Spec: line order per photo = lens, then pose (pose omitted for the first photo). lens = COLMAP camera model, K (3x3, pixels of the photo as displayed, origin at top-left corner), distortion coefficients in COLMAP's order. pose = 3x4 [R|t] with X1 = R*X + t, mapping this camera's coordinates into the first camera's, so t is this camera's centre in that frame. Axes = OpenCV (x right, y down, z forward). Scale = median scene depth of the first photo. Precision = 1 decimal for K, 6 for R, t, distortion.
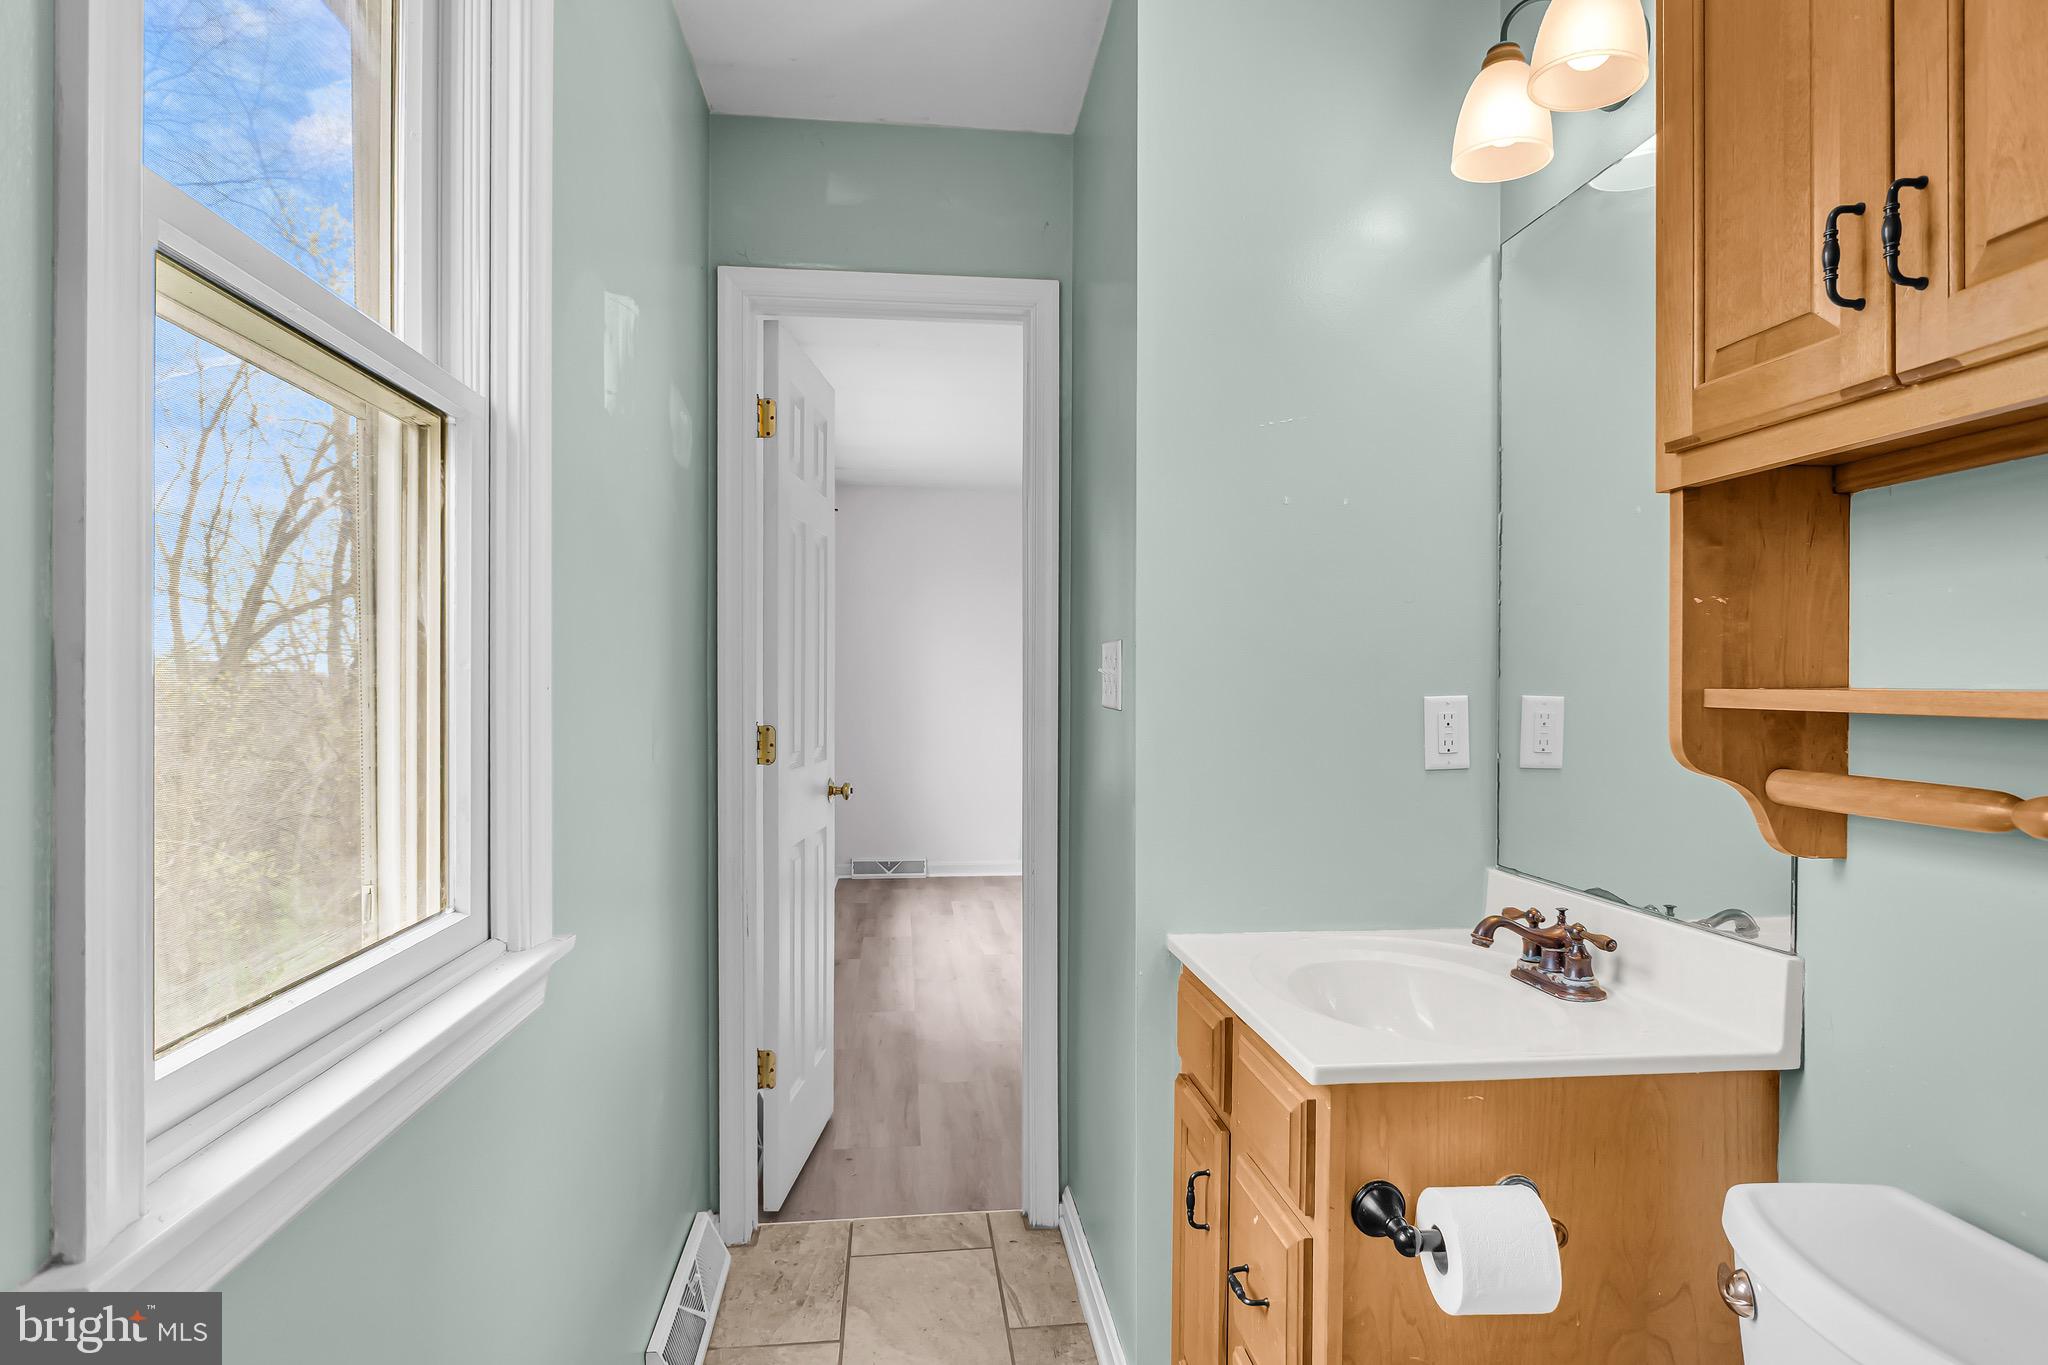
lens RADIAL K [[1108.6, 0, 1024.0], [0, 1108.6, 682.5], [0, 0, 1]] dist [-0.005281, 0.000125]
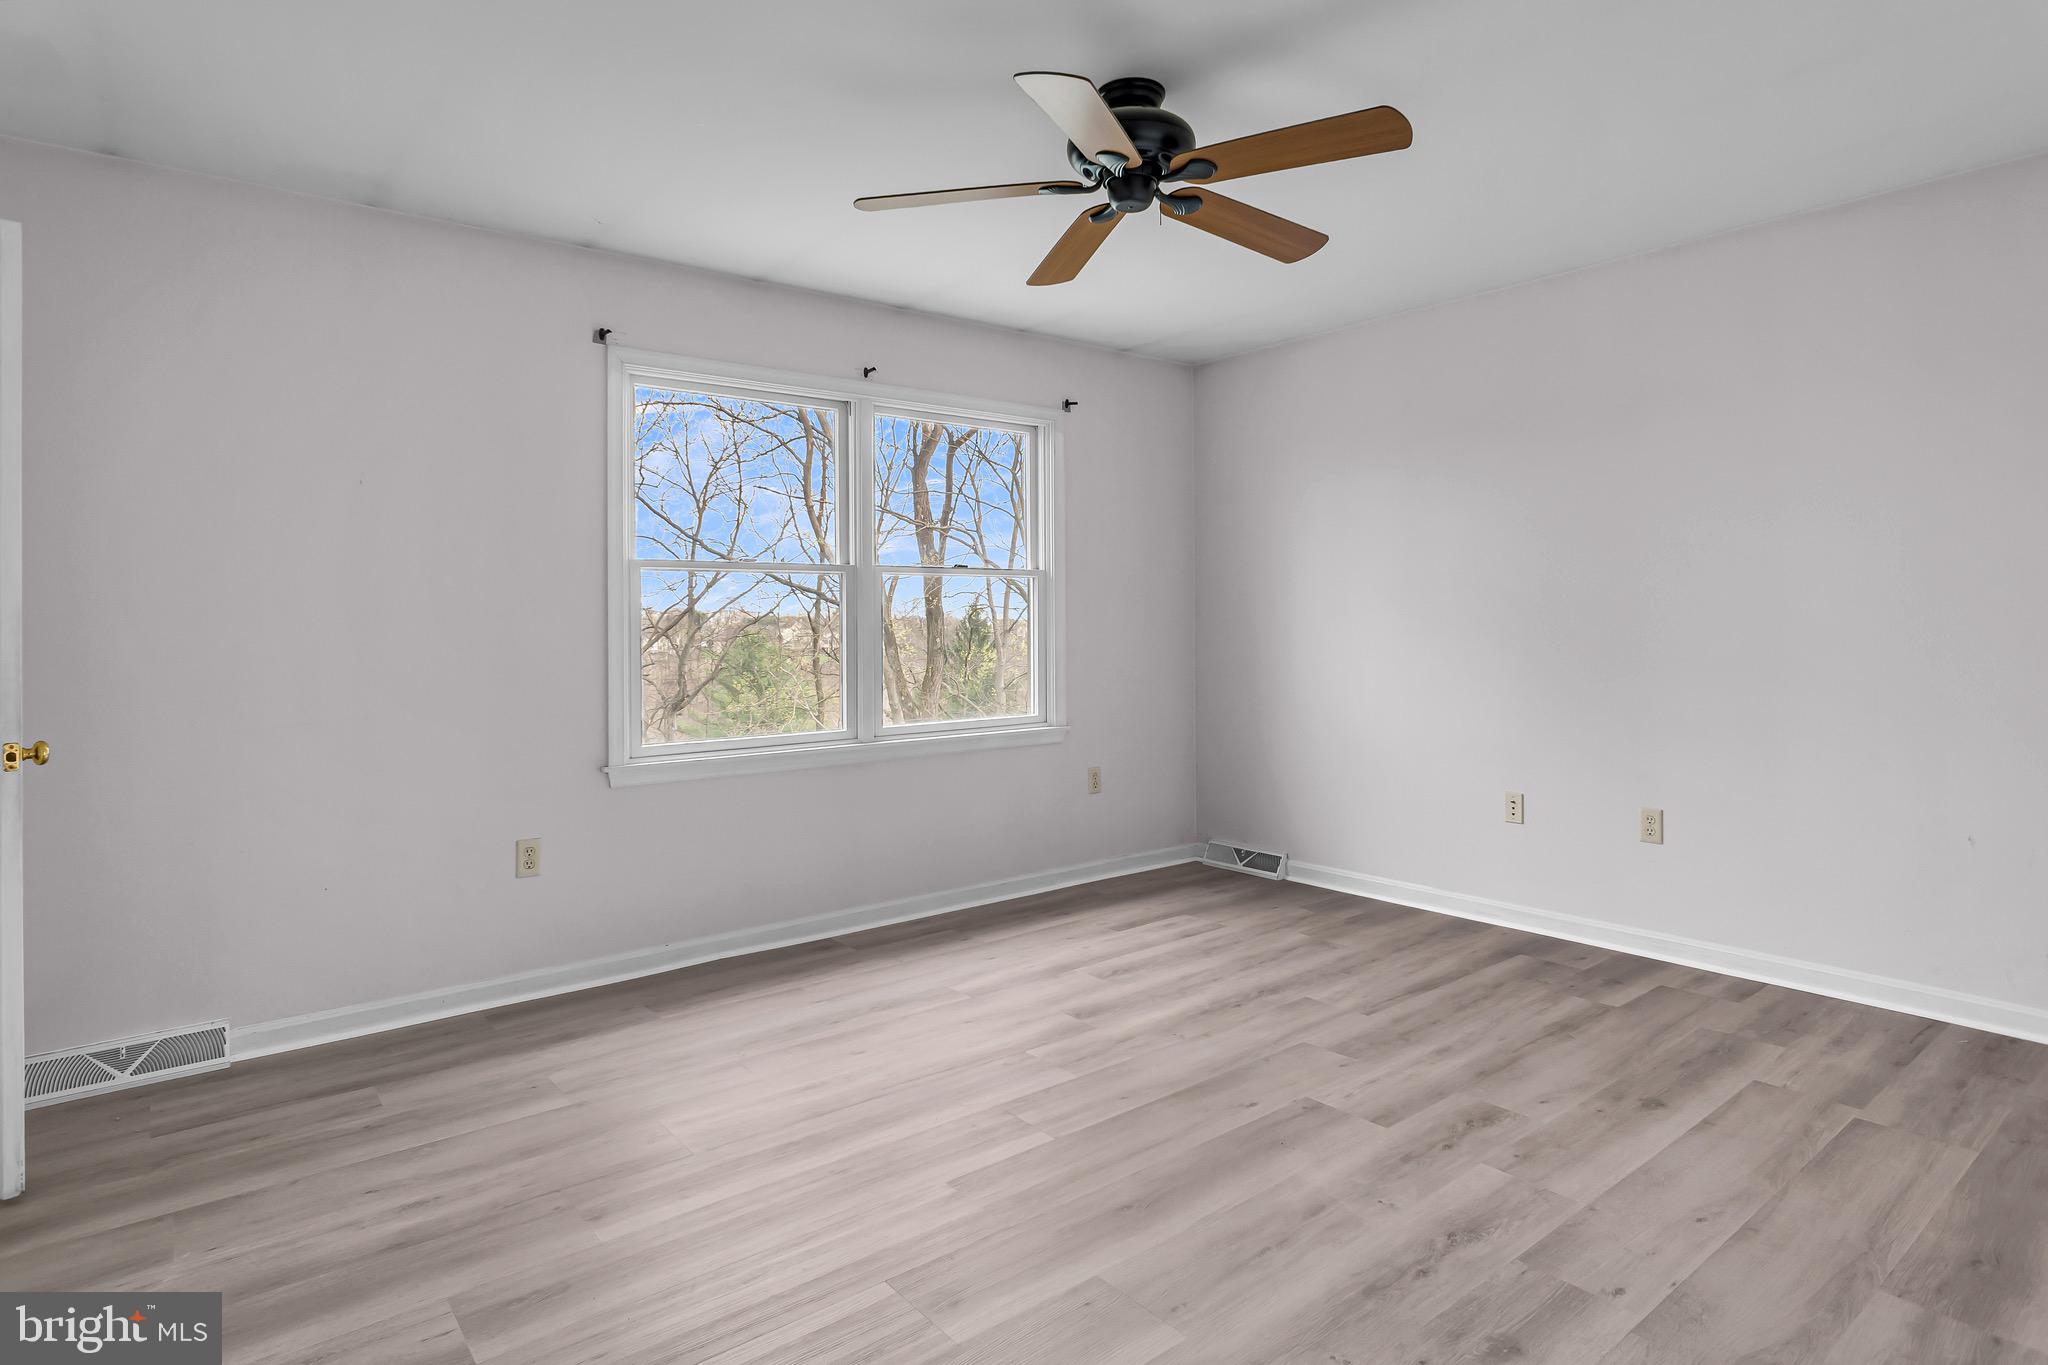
lens RADIAL K [[1083.3, 0, 1020.5], [0, 1083.3, 646.0], [0, 0, 1]] dist [-0.006523, 0.001378]
pose [[0.532176, 0.002594, -0.846630, 0.954139], [0.016349, 0.999777, 0.013340, 0.021526], [0.846476, -0.020941, 0.532015, 1.078188]]
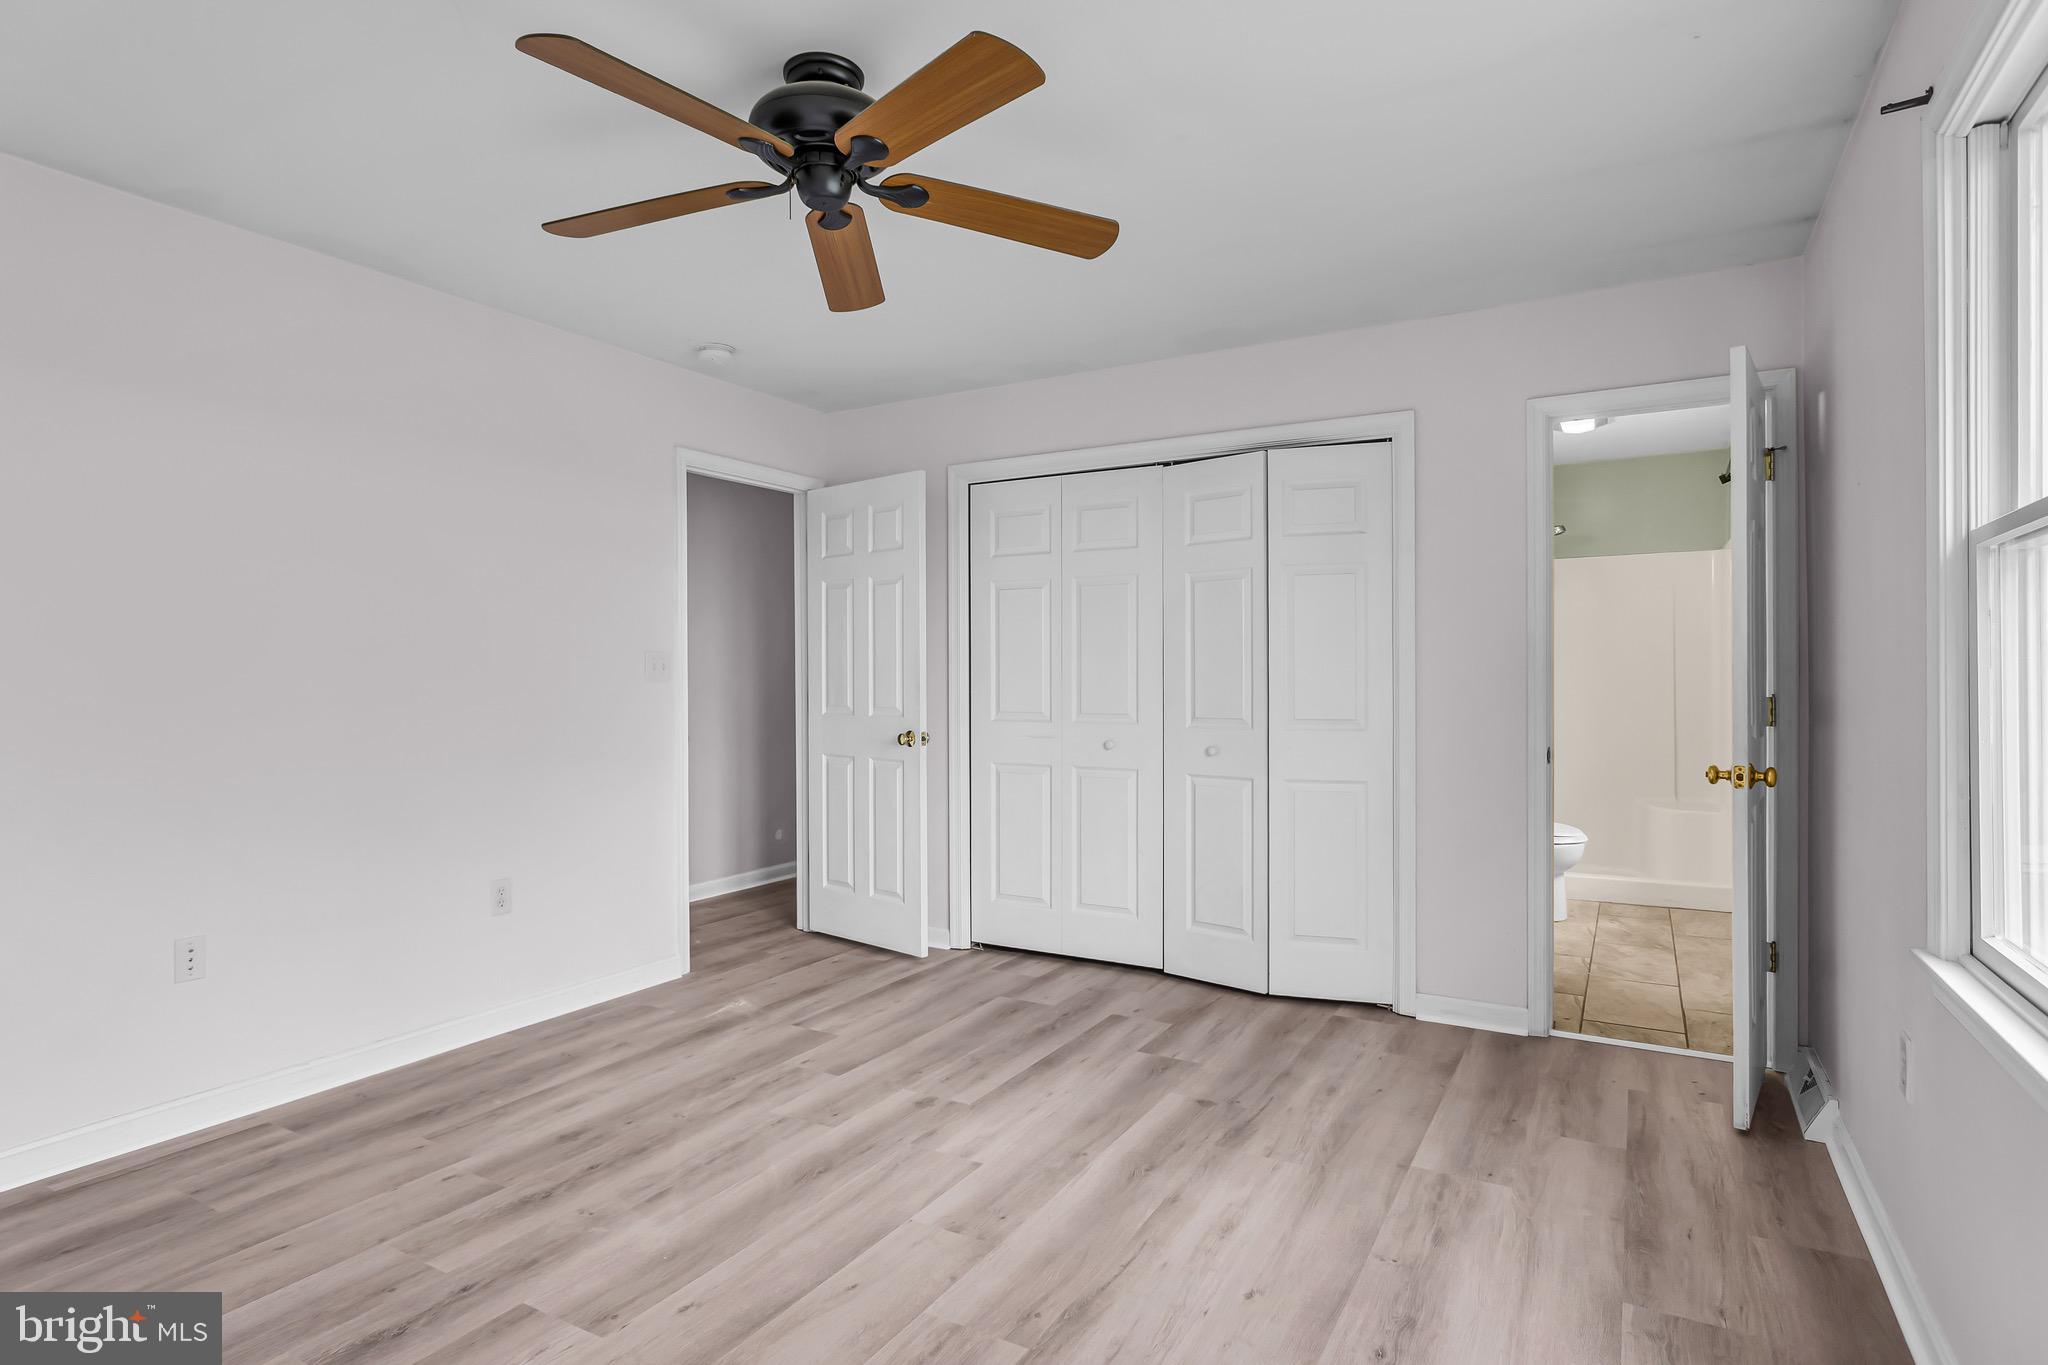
lens RADIAL K [[1083.3, 0, 1020.5], [0, 1083.3, 646.0], [0, 0, 1]] dist [-0.006523, 0.001378]
pose [[-0.808217, 0.008159, 0.588828, -0.226002], [-0.006658, 0.999714, -0.022990, 0.010198], [-0.588847, -0.022502, -0.807931, 2.100548]]
